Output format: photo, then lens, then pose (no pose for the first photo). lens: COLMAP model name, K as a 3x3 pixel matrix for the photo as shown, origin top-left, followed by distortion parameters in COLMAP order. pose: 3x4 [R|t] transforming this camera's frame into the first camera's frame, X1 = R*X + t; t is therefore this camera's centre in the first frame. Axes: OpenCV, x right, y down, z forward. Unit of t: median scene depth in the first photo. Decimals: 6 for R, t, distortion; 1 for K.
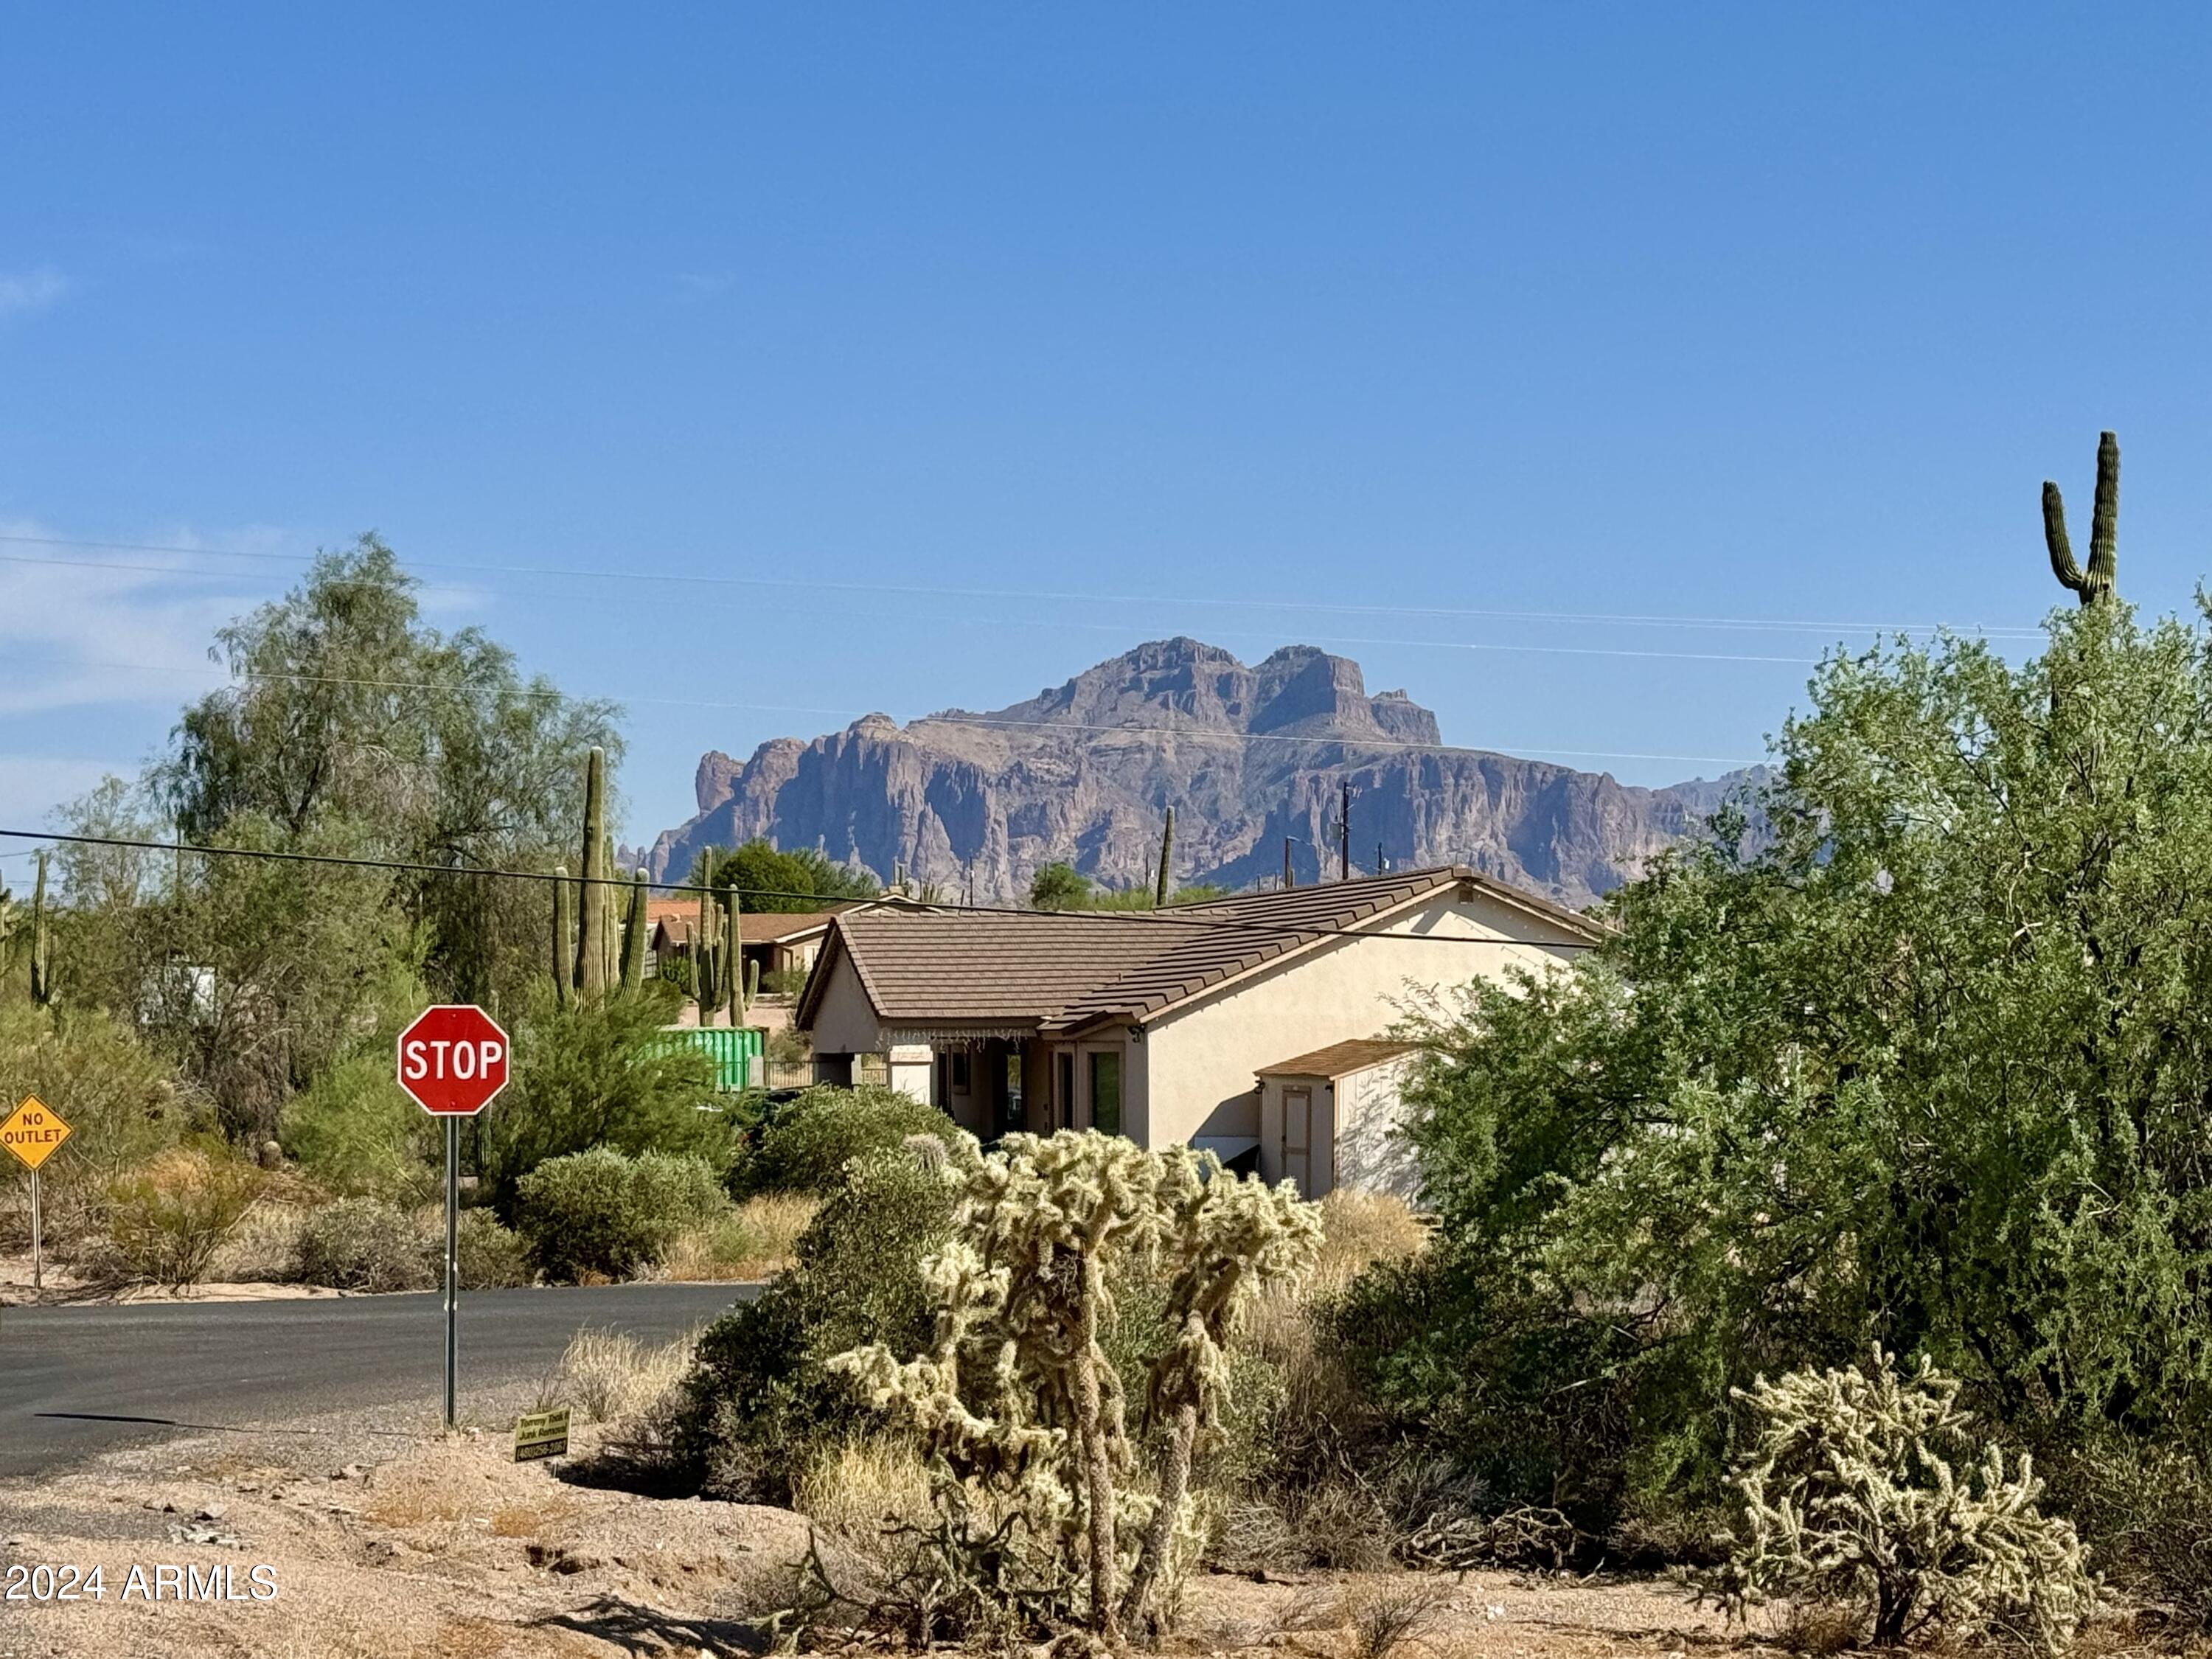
lens RADIAL K [[4513.2, 0, 1102.6], [0, 4513.2, 846.5], [0, 0, 1]] dist [0.090566, 0.000000]
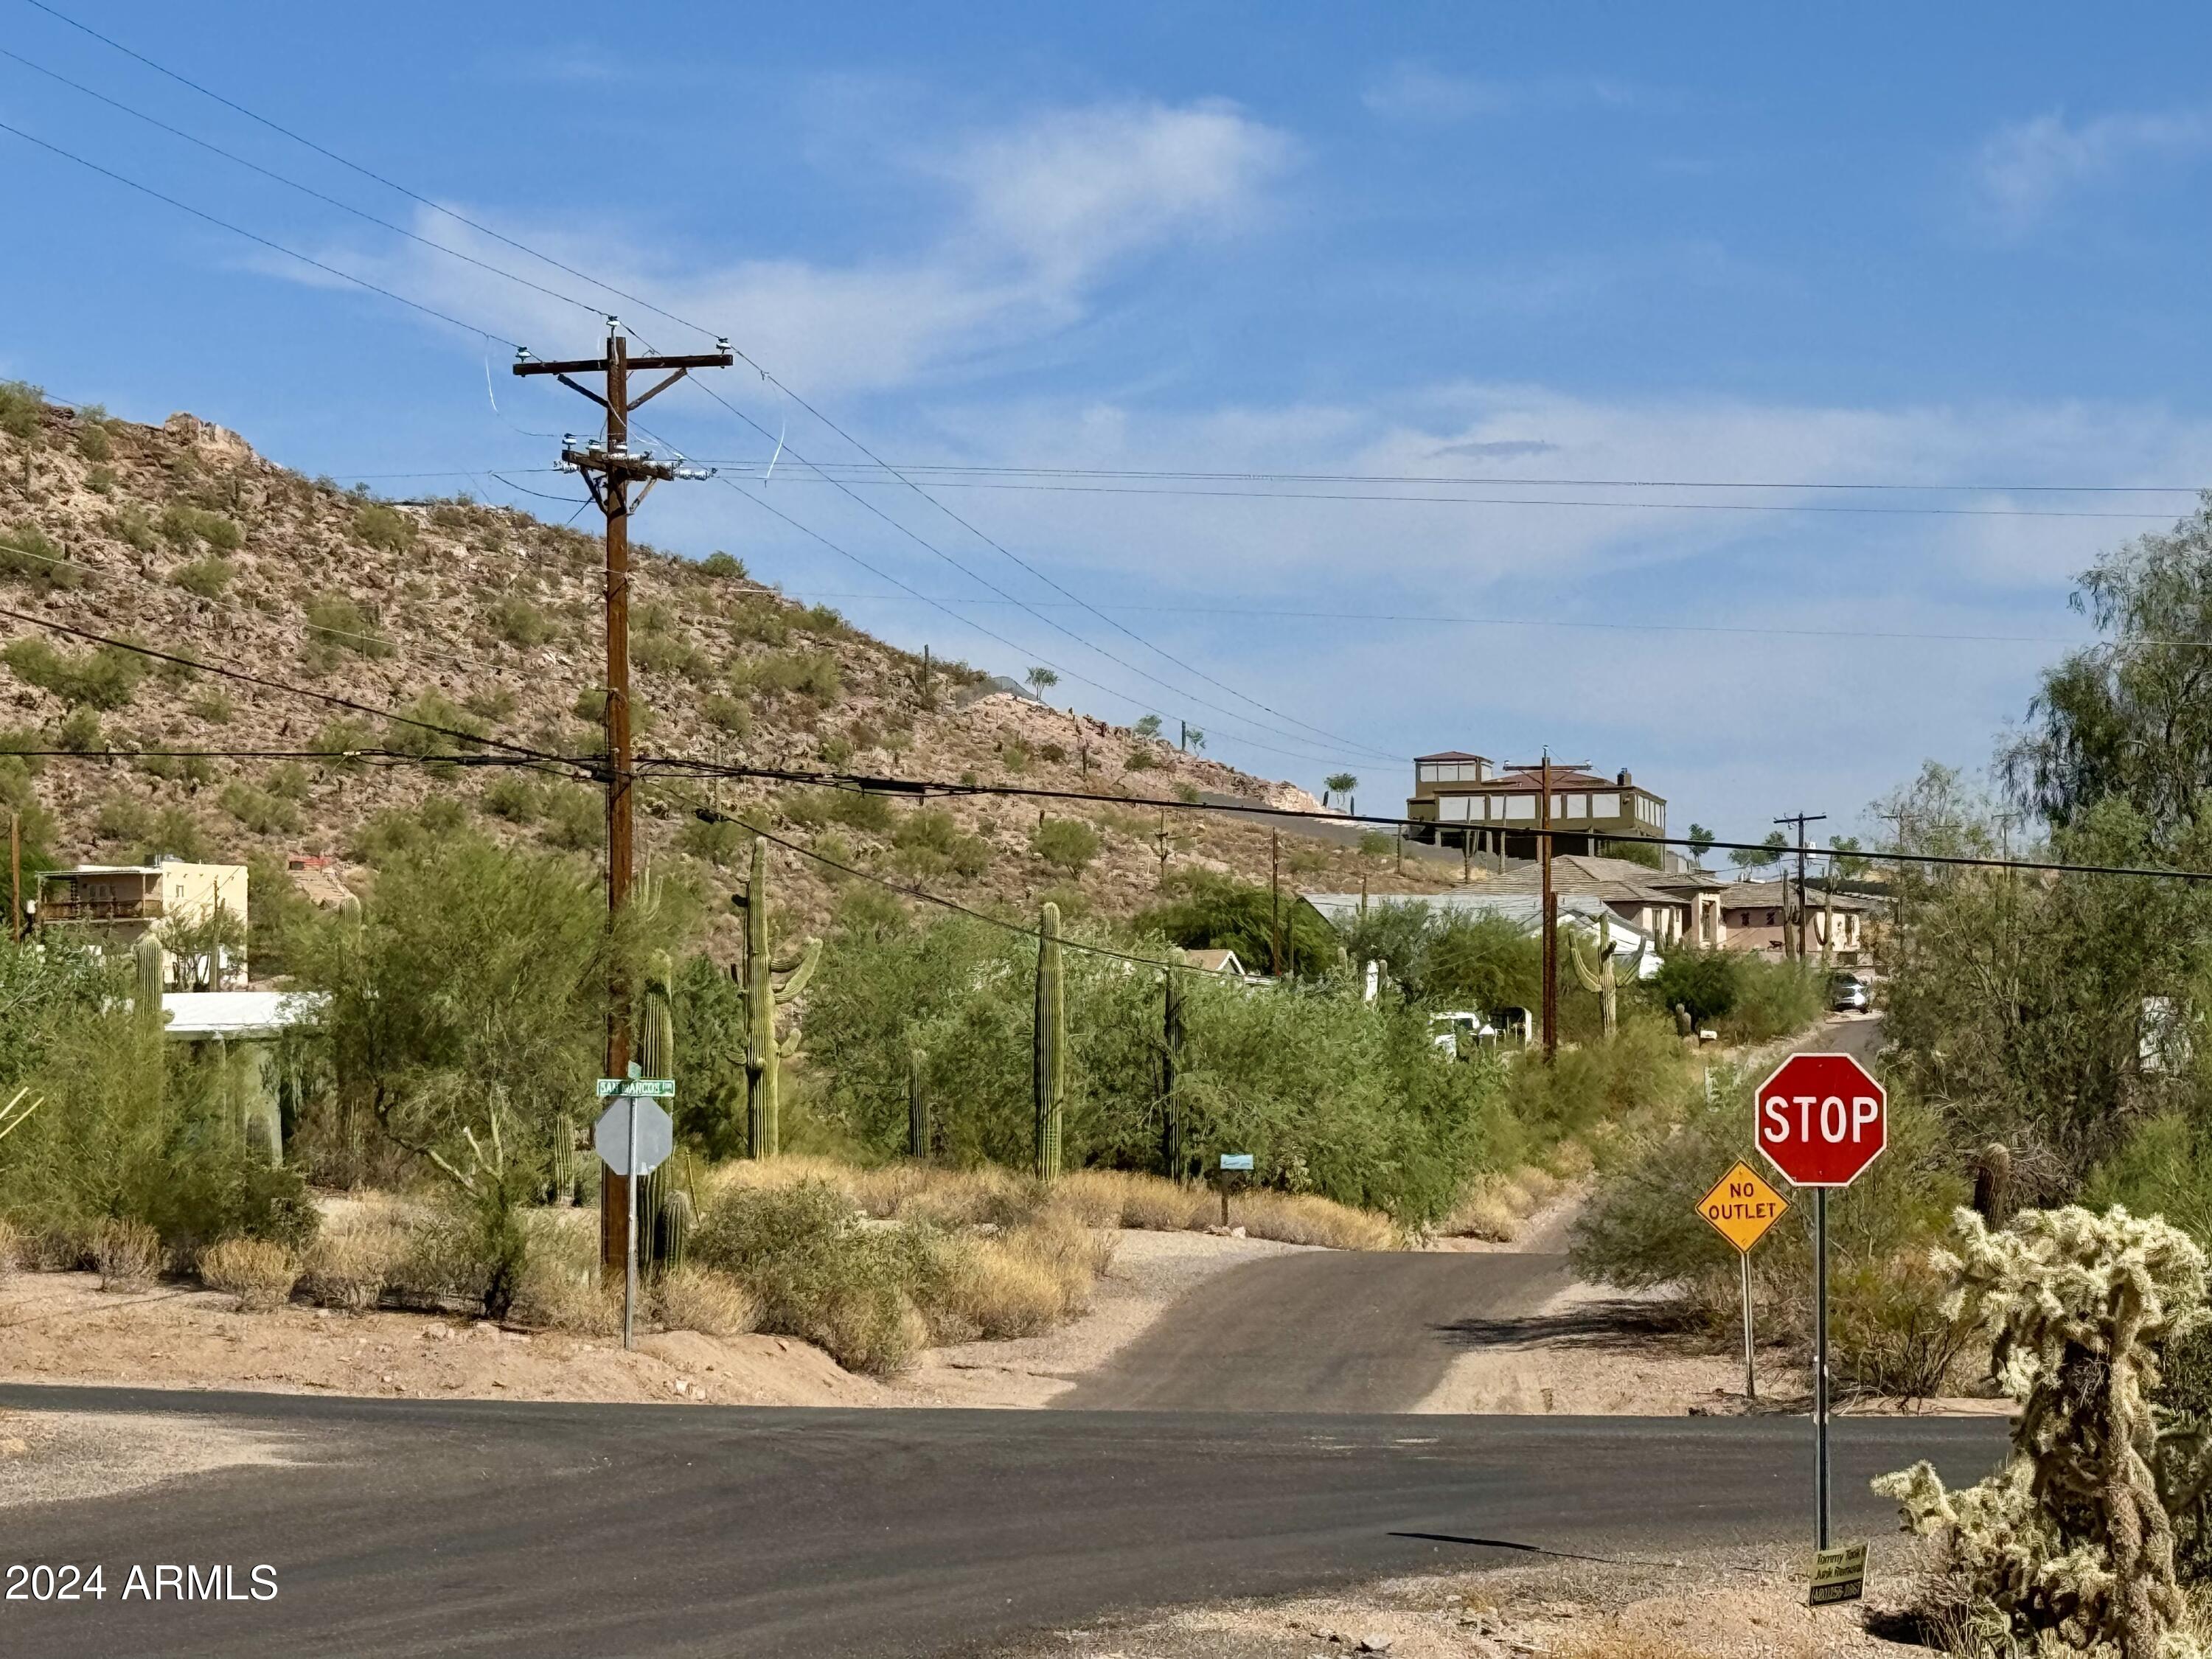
lens RADIAL K [[5938.3, 0, 1105.9], [0, 5938.3, 829.1], [0, 0, 1]] dist [0.021182, 0.000000]
pose [[0.915595, -0.017812, -0.401707, 0.079553], [0.017265, 0.999839, -0.004980, -0.001109], [0.401730, -0.002376, 0.915755, -0.018786]]
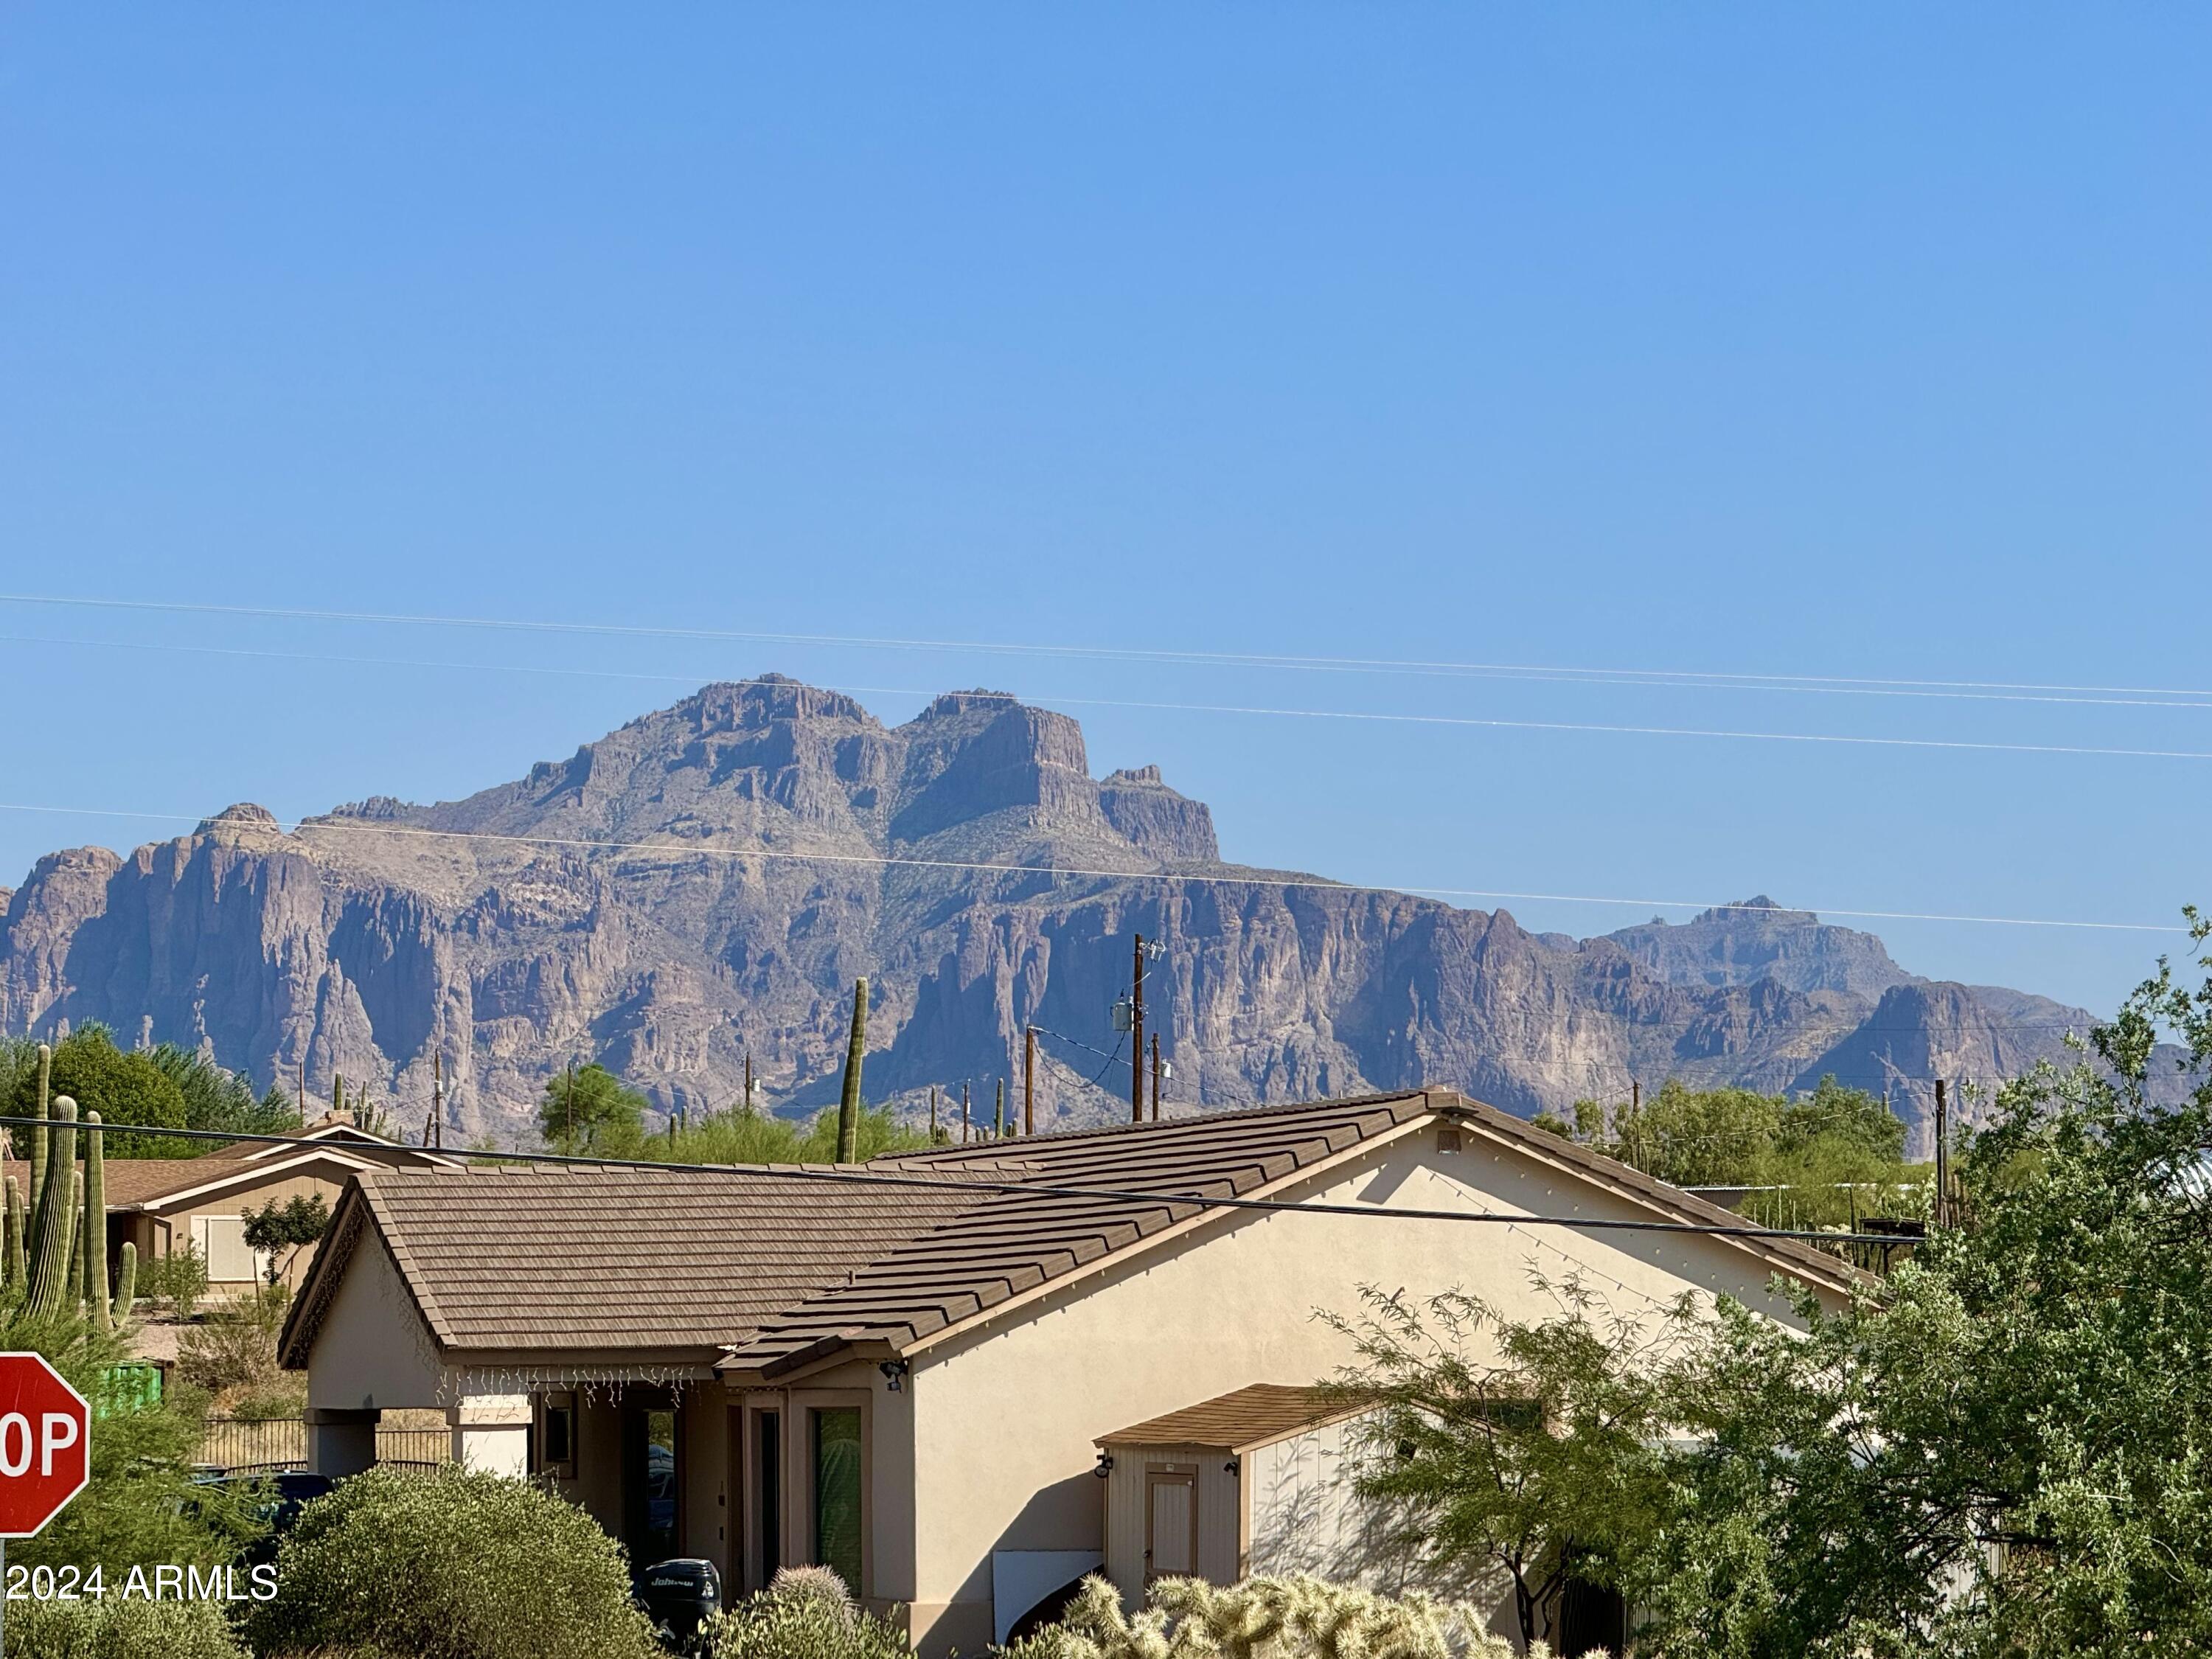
lens RADIAL K [[7775.3, 0, 1098.8], [0, 7775.3, 820.0], [0, 0, 1]] dist [0.192975, 0.000000]
pose [[0.998234, 0.002260, 0.059358, -0.027839], [-0.000616, 0.999616, -0.027709, -0.002923], [-0.059398, 0.027624, 0.997852, -0.015145]]
